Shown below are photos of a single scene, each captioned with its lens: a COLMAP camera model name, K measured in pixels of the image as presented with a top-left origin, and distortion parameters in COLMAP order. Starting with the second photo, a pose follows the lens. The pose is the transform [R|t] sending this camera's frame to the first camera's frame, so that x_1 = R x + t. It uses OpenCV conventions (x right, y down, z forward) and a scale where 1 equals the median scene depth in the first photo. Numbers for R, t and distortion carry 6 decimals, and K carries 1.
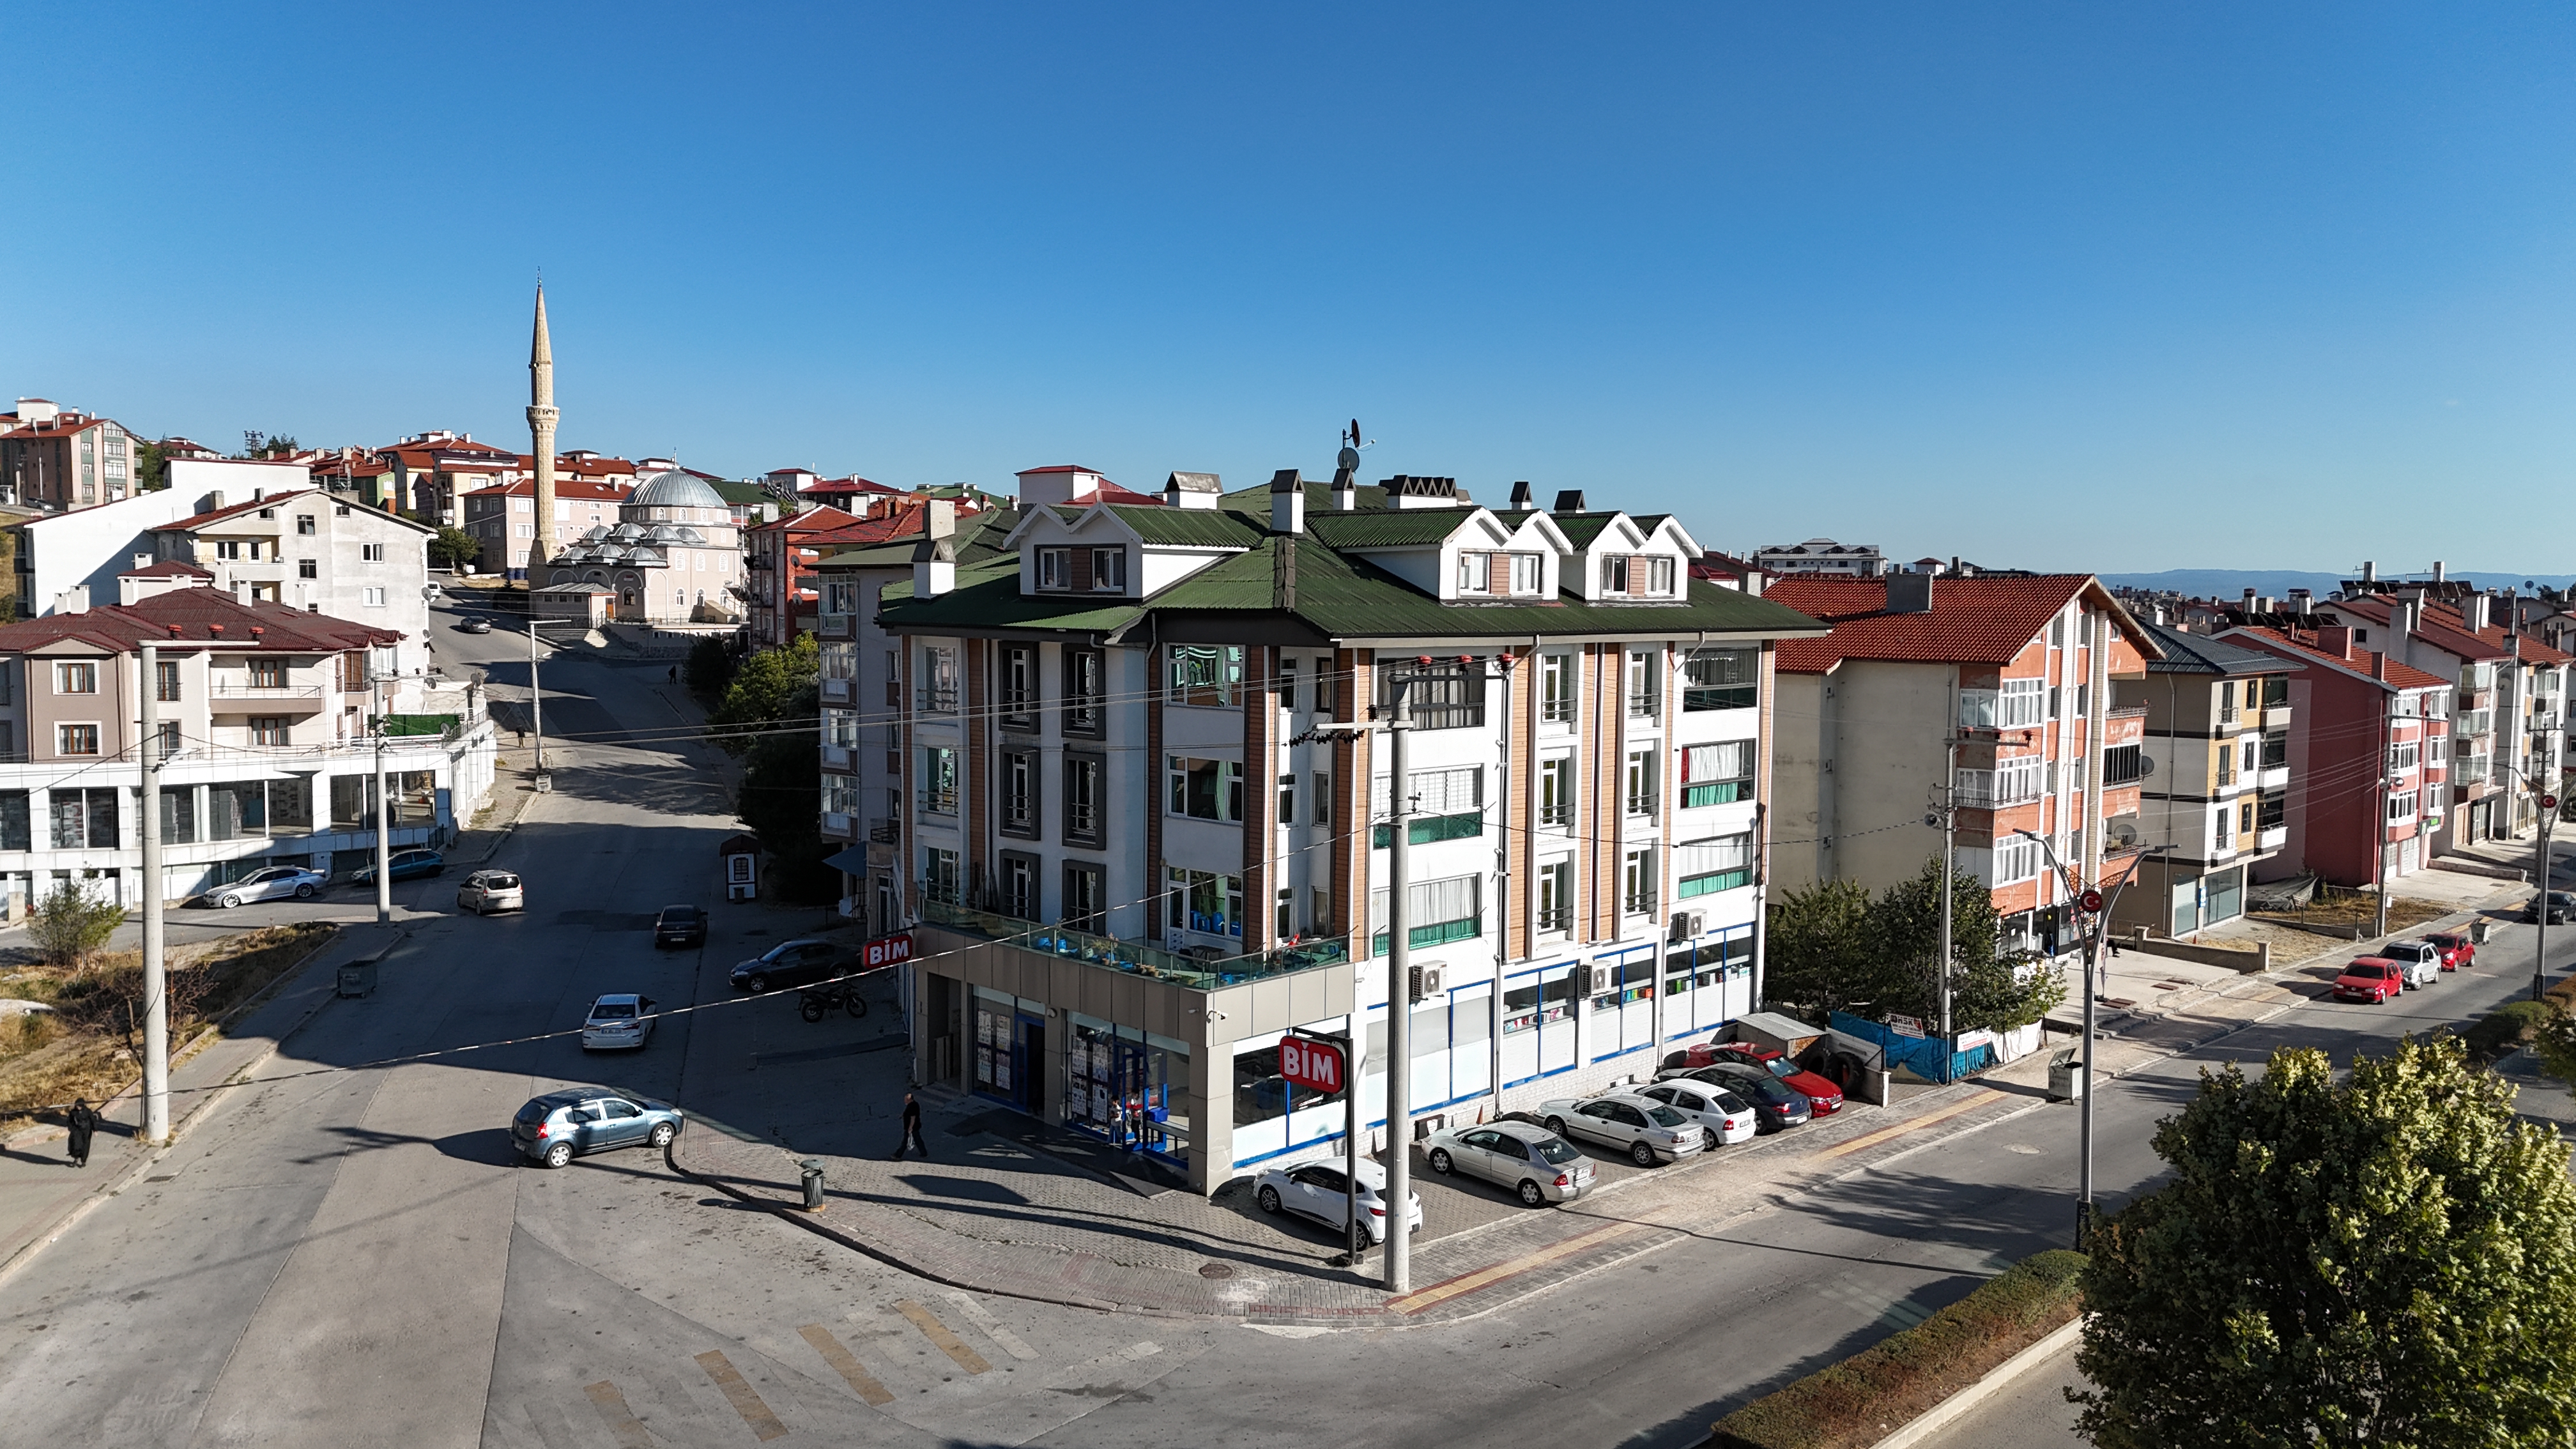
lens RADIAL K [[1890.7, 0, 1294.7], [0, 1890.7, 719.8], [0, 0, 1]] dist [0.076426, -0.069804]
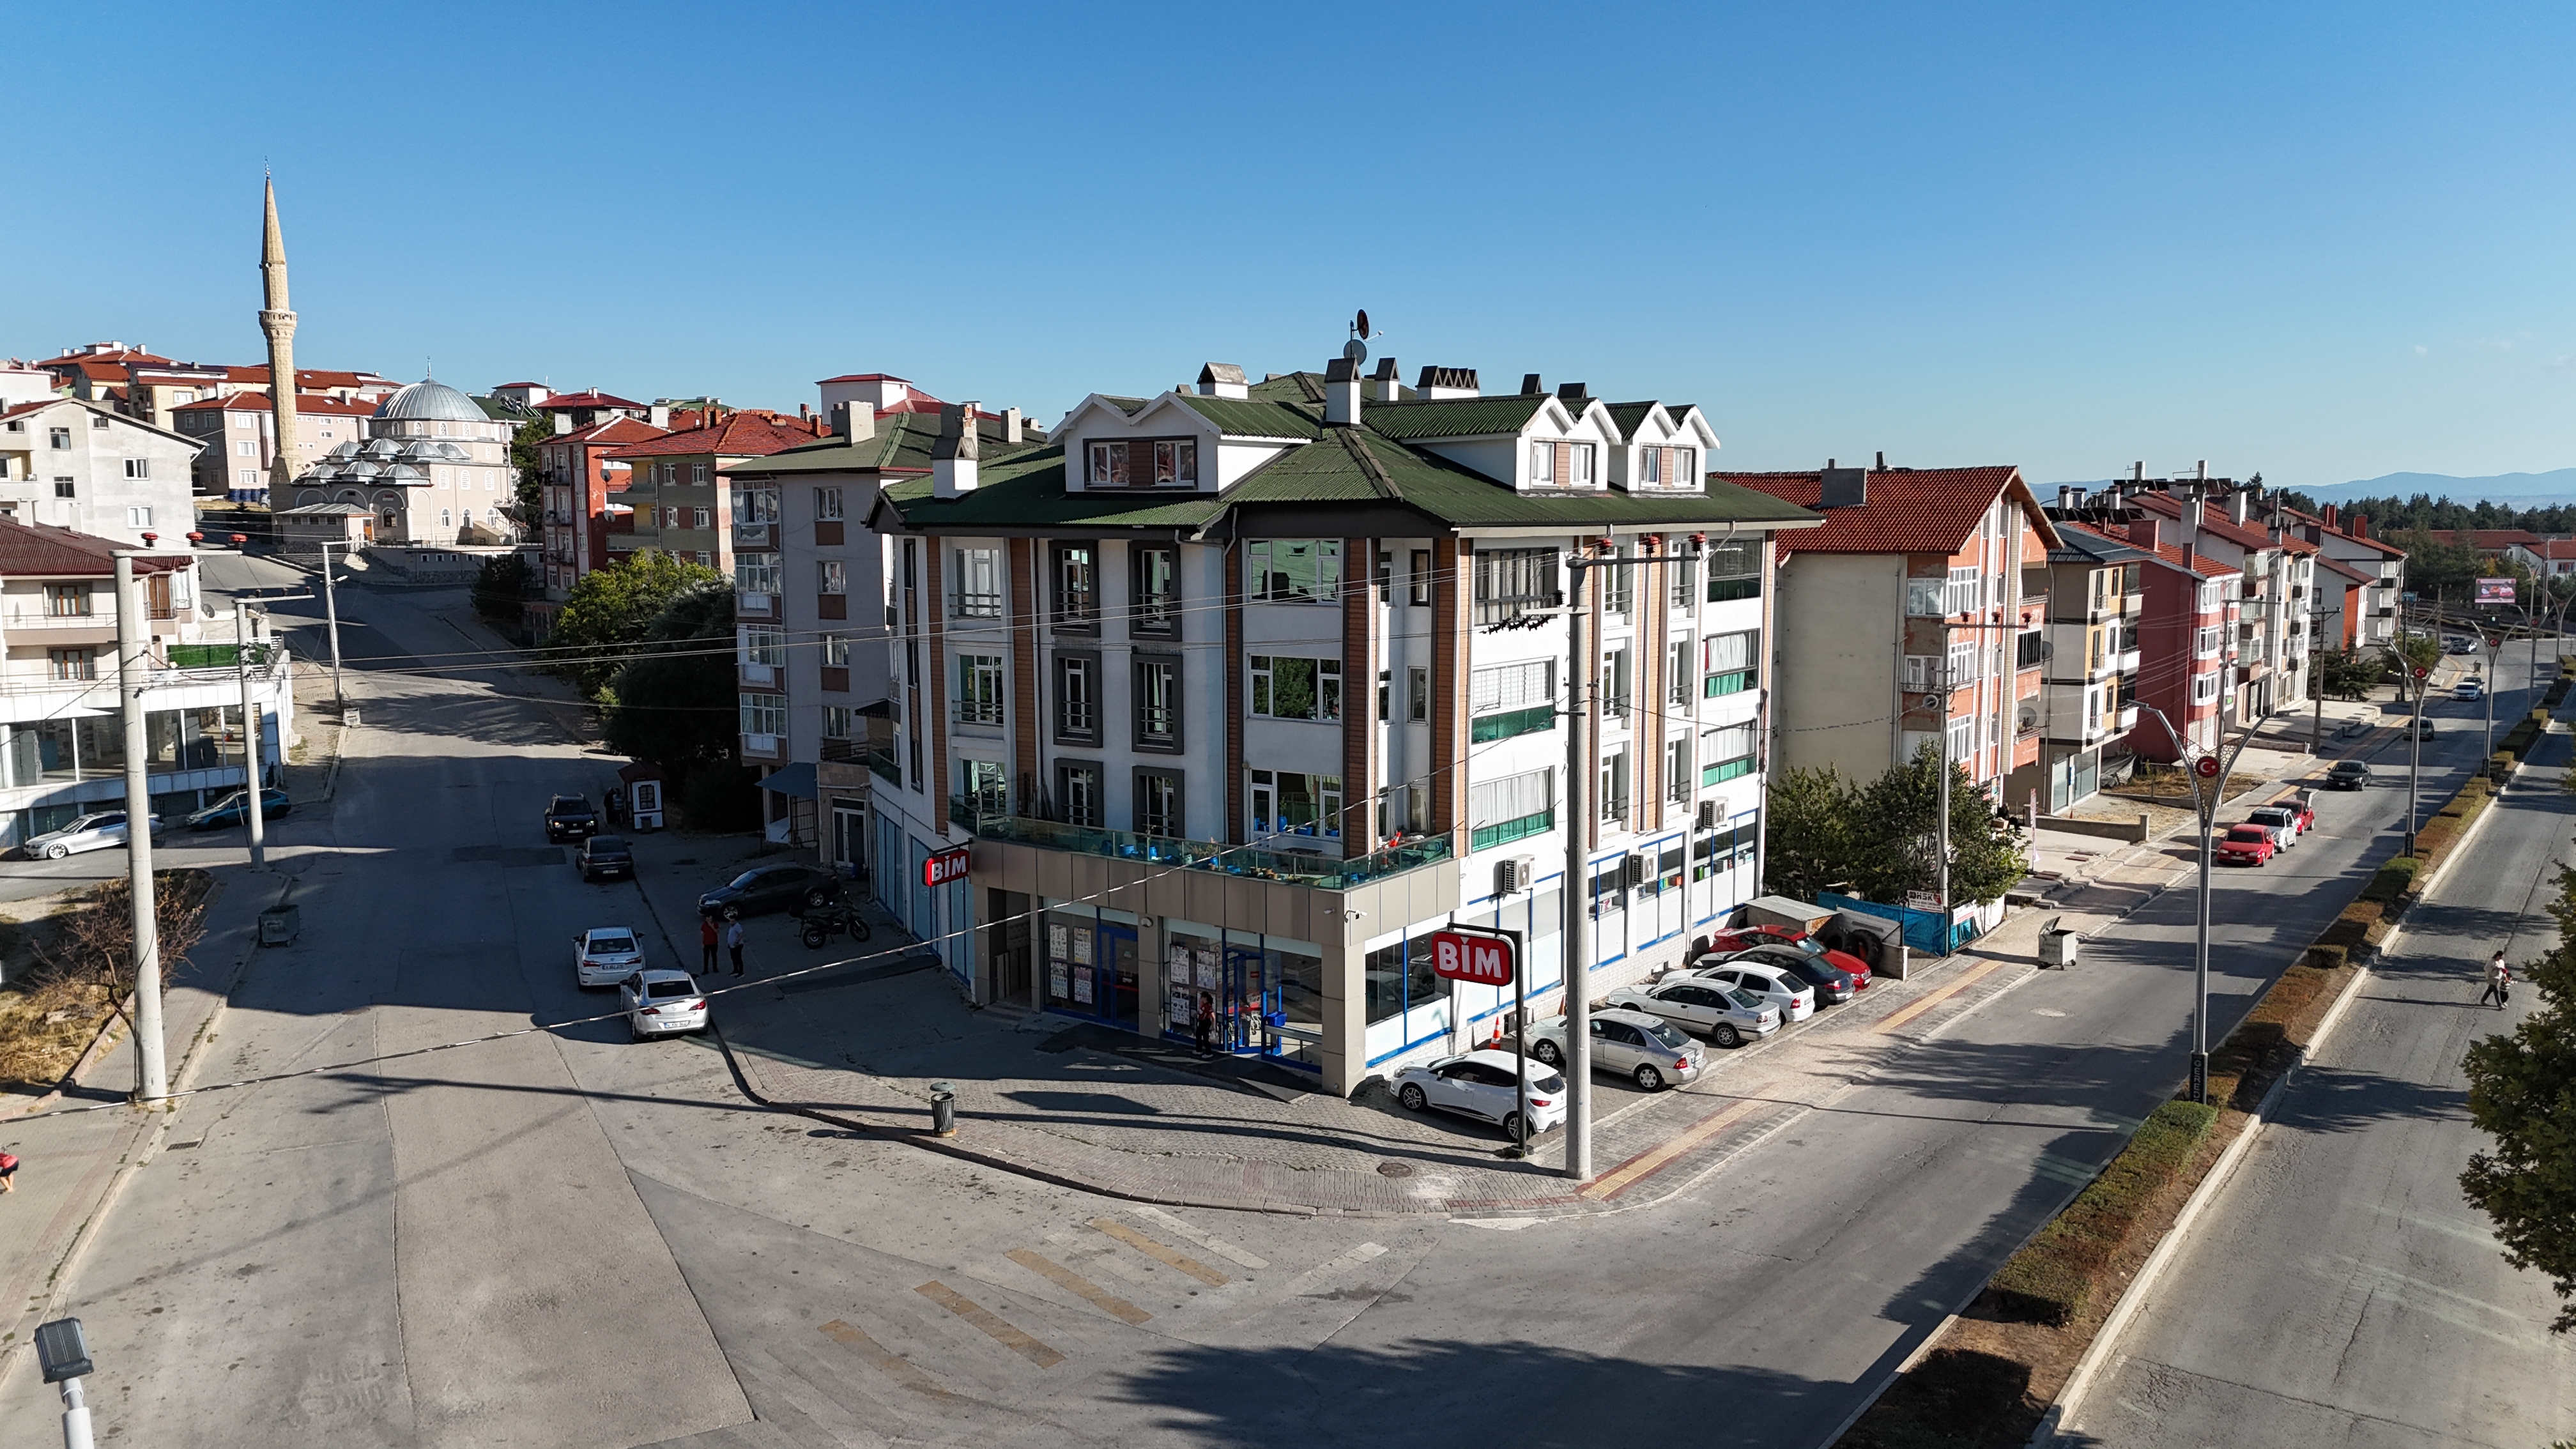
lens RADIAL K [[1890.7, 0, 1294.7], [0, 1890.7, 719.8], [0, 0, 1]] dist [0.076426, -0.069804]
pose [[0.989373, -0.029109, 0.142459, -0.164374], [0.023031, 0.998760, 0.044132, 0.009059], [-0.143567, -0.040382, 0.988816, 0.032930]]
